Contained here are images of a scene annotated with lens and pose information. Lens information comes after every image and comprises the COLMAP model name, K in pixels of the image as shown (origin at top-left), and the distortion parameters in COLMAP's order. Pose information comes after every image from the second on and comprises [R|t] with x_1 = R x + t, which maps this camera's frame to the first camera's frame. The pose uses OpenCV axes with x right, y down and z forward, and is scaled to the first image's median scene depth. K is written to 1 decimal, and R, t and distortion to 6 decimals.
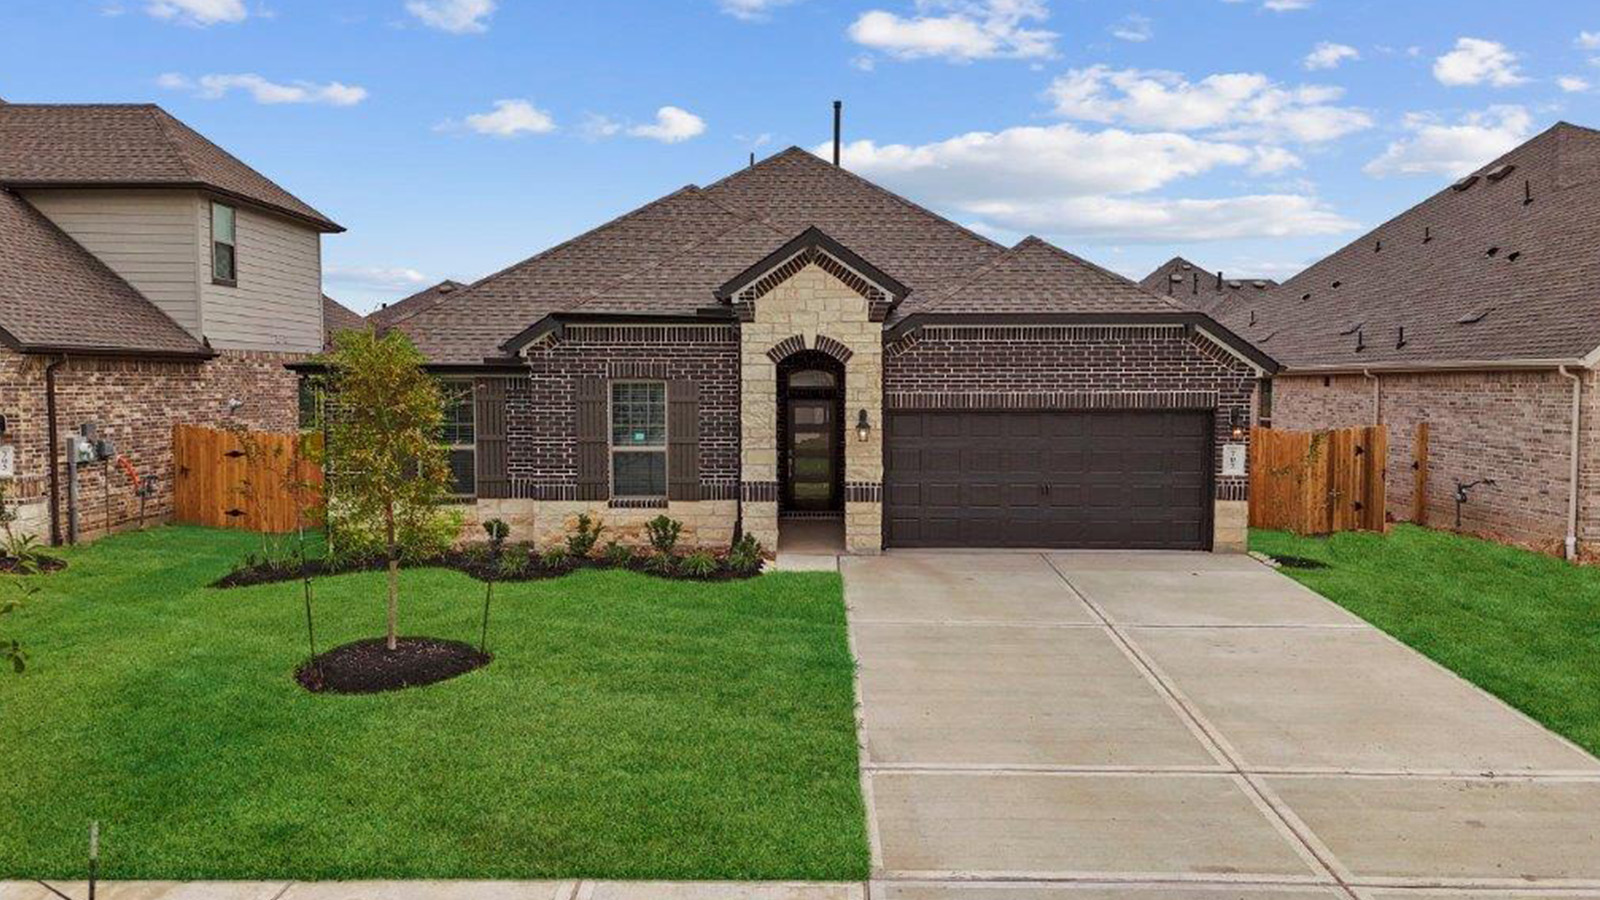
lens RADIAL K [[767.0, 0, 794.0], [0, 767.0, 451.1], [0, 0, 1]] dist [0.002282, 0.000145]
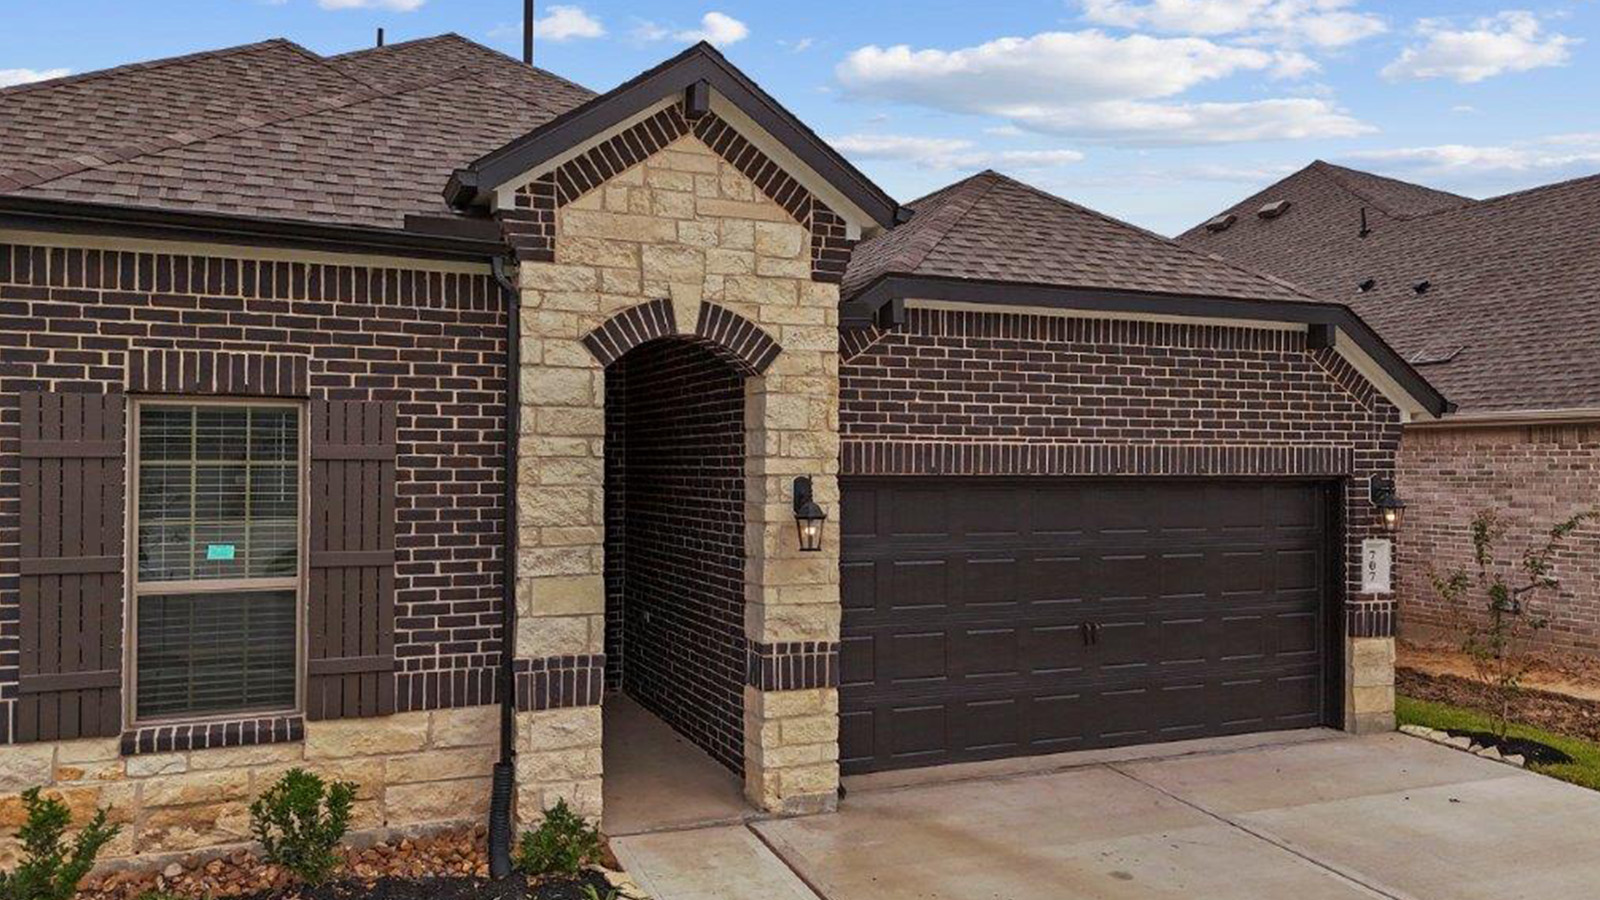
lens RADIAL K [[1075.5, 0, 783.8], [0, 1075.5, 462.1], [0, 0, 1]] dist [0.047341, -0.066821]
pose [[0.934704, 0.005230, 0.355388, -0.136877], [0.022390, 0.997039, -0.073561, -0.017568], [-0.354721, 0.076715, 0.931820, 0.424708]]
